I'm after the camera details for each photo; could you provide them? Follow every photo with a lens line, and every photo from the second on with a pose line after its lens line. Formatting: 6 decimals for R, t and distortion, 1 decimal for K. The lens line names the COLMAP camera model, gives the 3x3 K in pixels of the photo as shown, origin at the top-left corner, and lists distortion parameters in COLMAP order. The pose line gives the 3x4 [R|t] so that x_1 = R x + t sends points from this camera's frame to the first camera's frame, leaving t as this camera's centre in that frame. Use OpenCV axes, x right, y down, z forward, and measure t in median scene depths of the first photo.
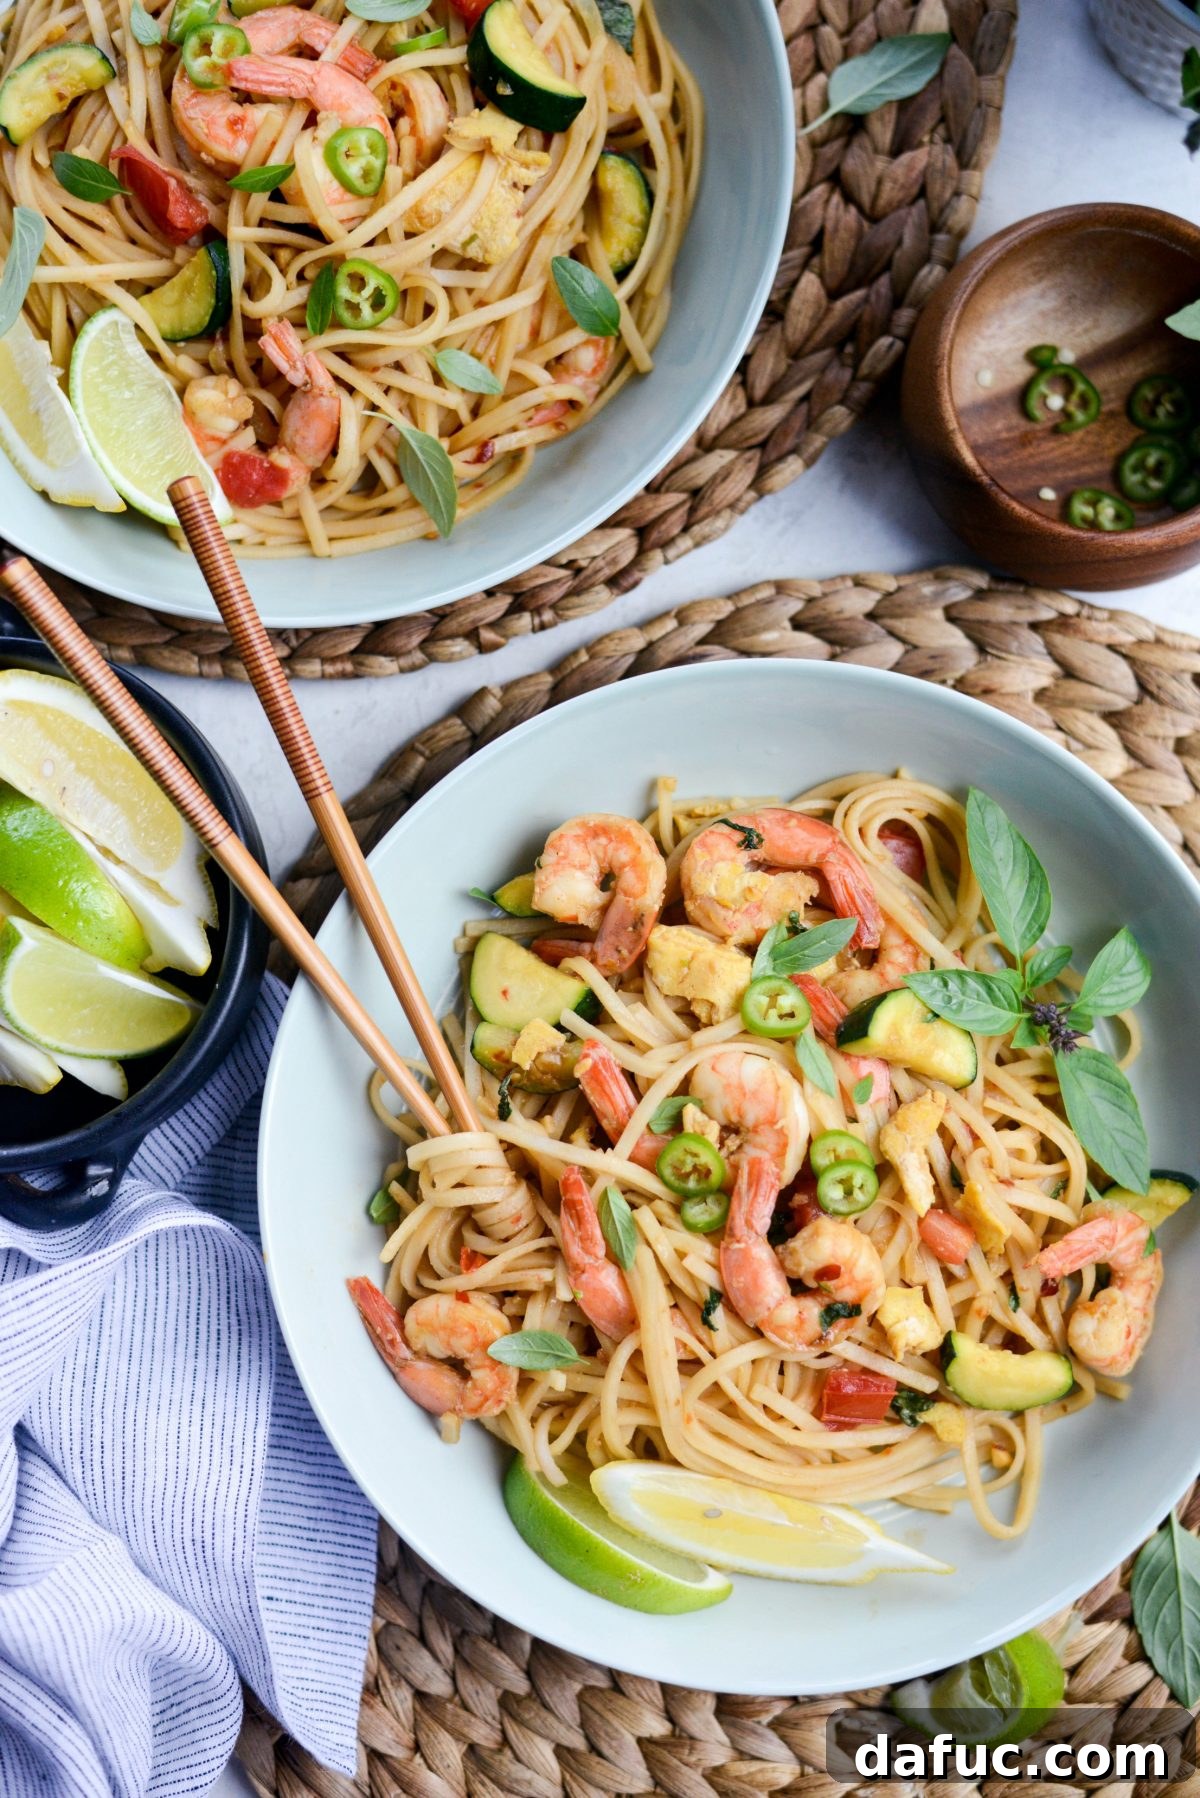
lens RADIAL K [[2371.6, 0, 600.0], [0, 2371.6, 899.0], [0, 0, 1]] dist [0.167327, -2.474024]
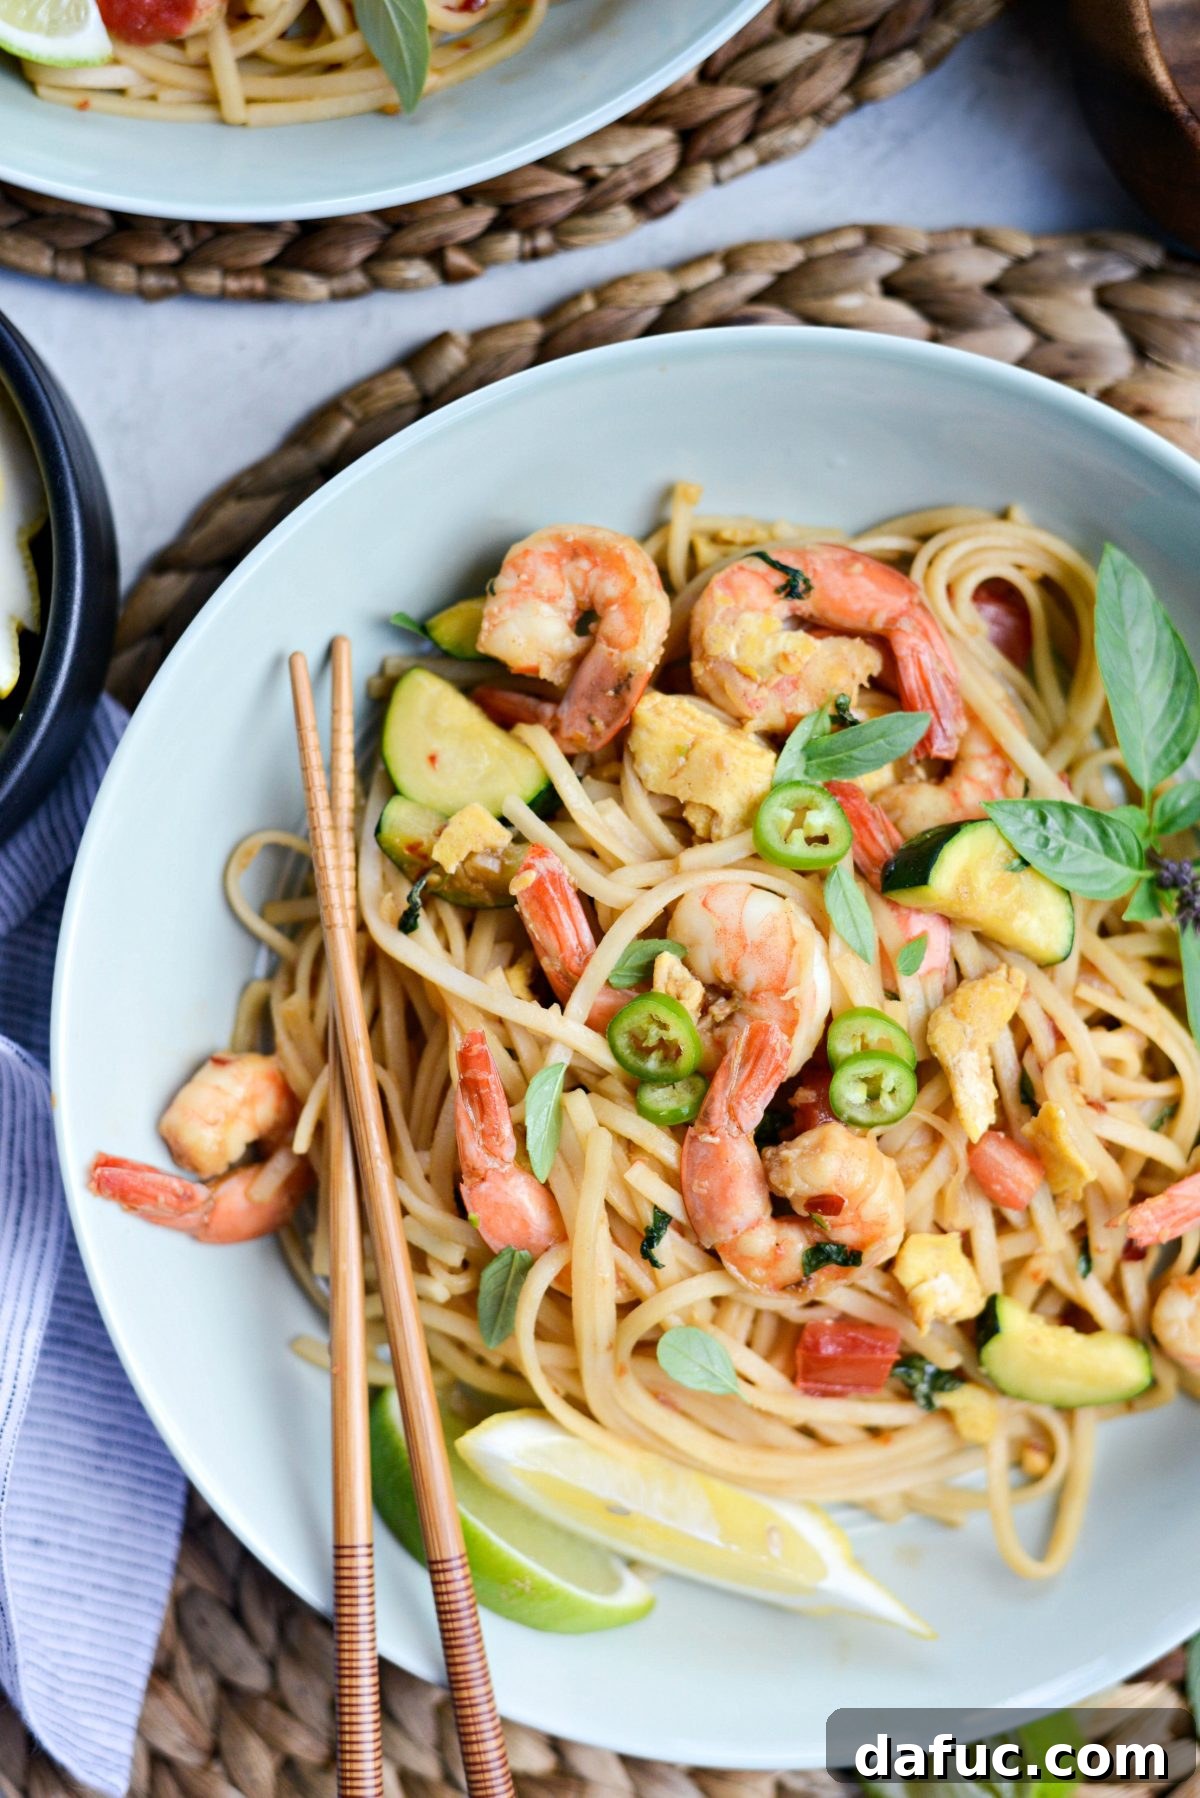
lens RADIAL K [[2376.0, 0, 600.0], [0, 2376.0, 899.0], [0, 0, 1]] dist [-0.000024, -0.460647]
pose [[0.994626, 0.103350, 0.006171, 0.011509], [-0.103349, 0.987509, 0.118937, -0.010638], [0.006199, -0.118935, 0.992883, 0.284850]]
